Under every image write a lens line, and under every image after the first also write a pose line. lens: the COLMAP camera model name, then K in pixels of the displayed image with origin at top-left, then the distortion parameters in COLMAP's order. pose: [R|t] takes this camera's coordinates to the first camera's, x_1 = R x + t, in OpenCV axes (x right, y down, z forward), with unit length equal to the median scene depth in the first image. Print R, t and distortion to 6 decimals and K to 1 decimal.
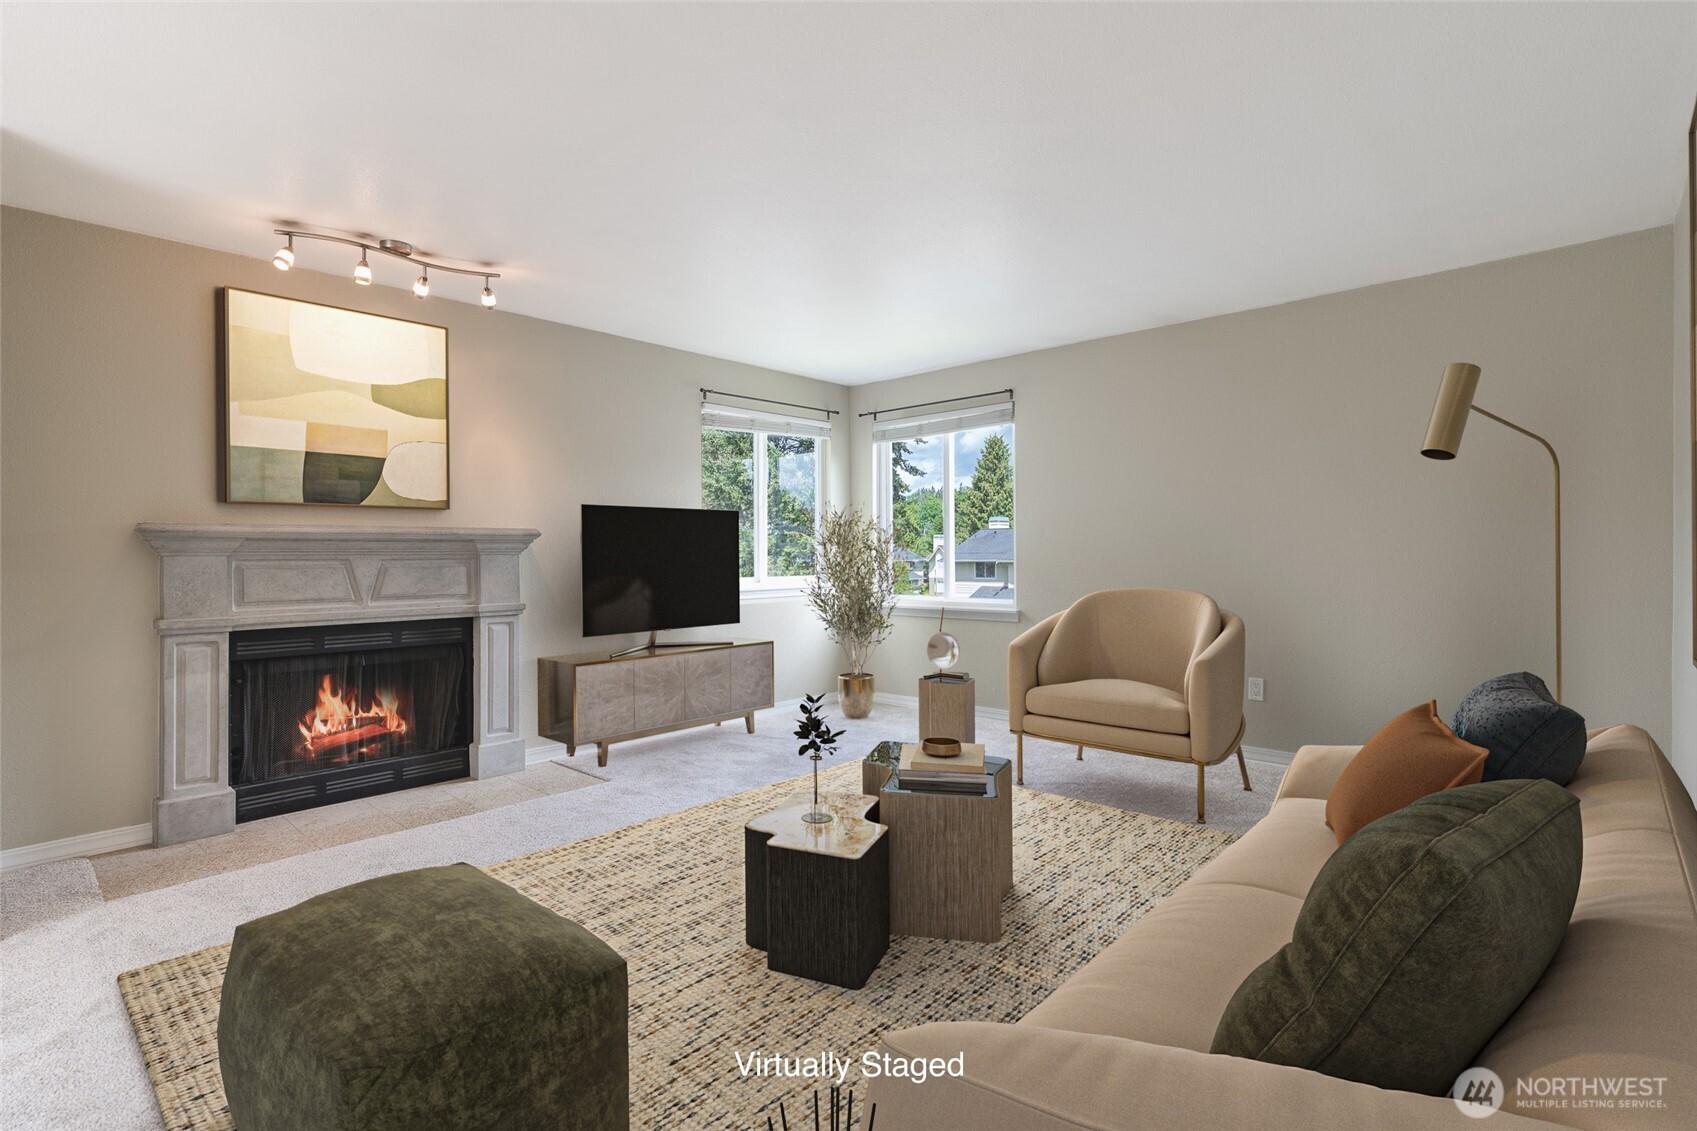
lens RADIAL K [[786.1, 0, 848.5], [0, 786.1, 565.5], [0, 0, 1]] dist [-0.000979, 0.000415]
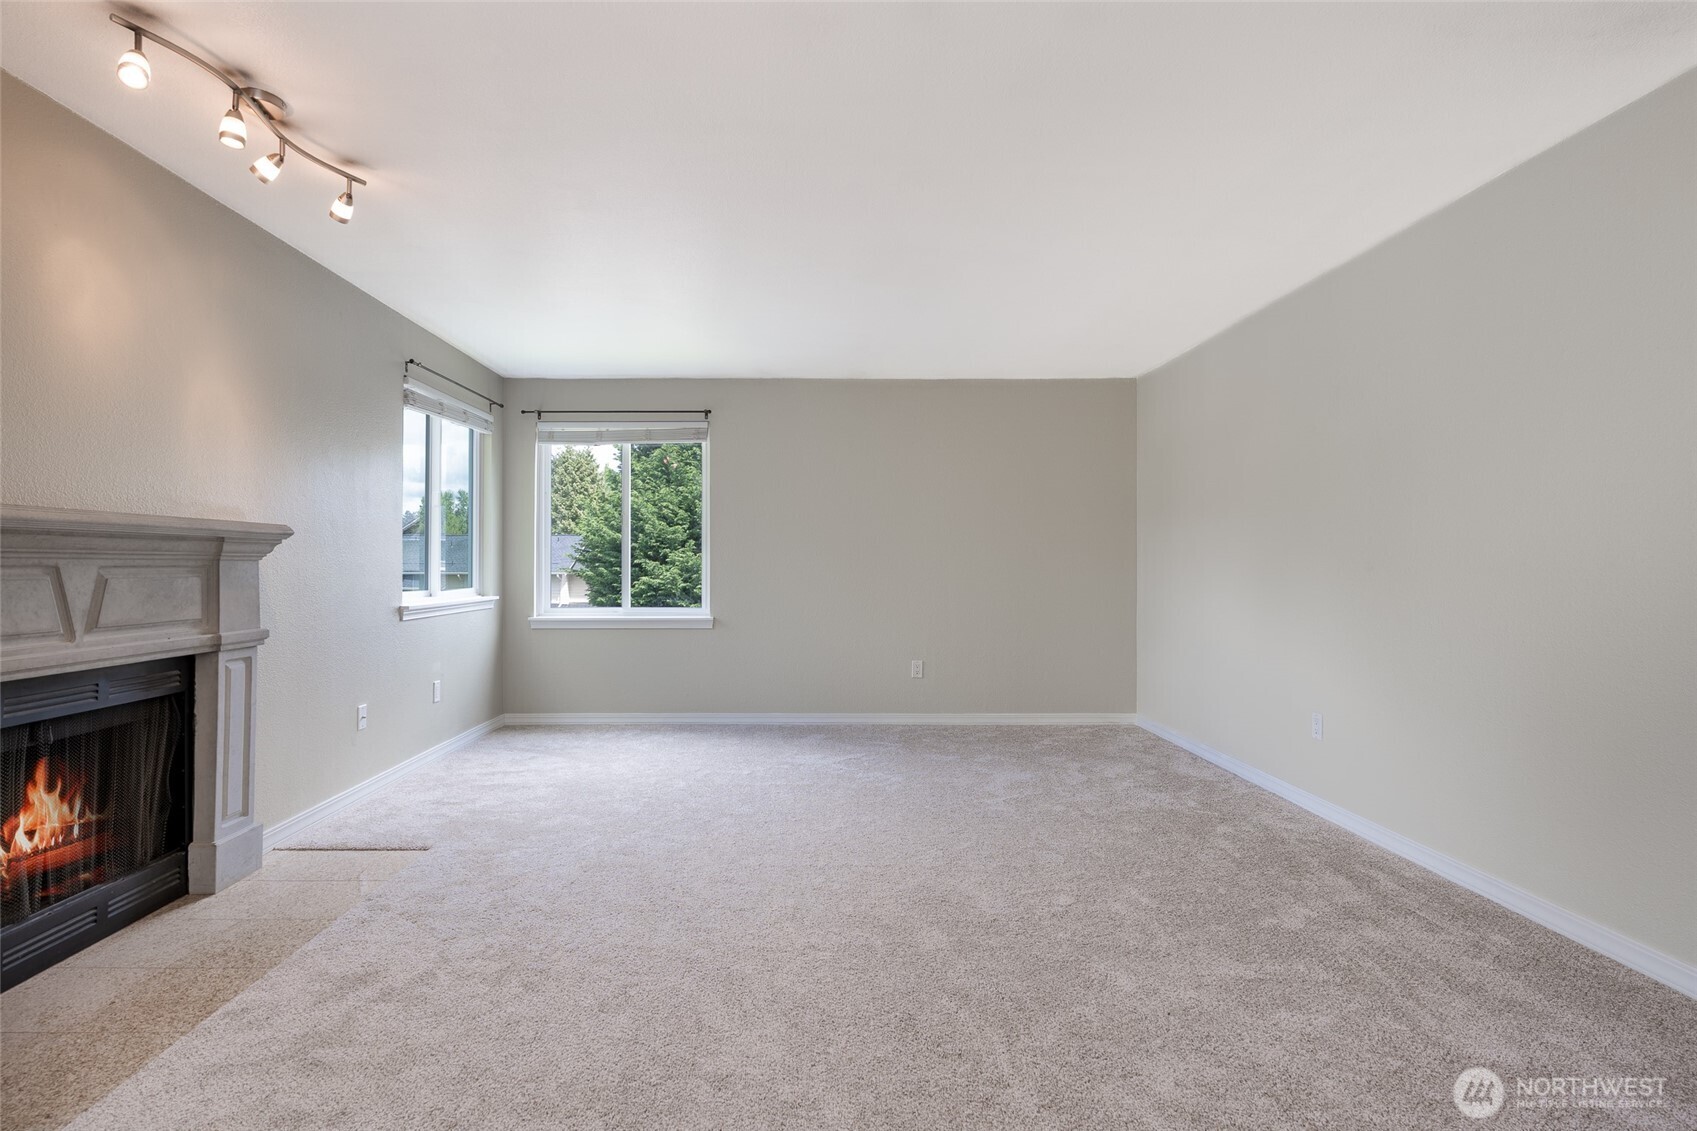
lens RADIAL K [[756.6, 0, 873.0], [0, 756.6, 559.5], [0, 0, 1]] dist [0.016387, -0.042971]
pose [[0.715259, 0.001152, 0.698859, -0.568169], [0.016018, 0.999709, -0.018042, 0.006860], [-0.698676, 0.024099, 0.715032, 0.160646]]
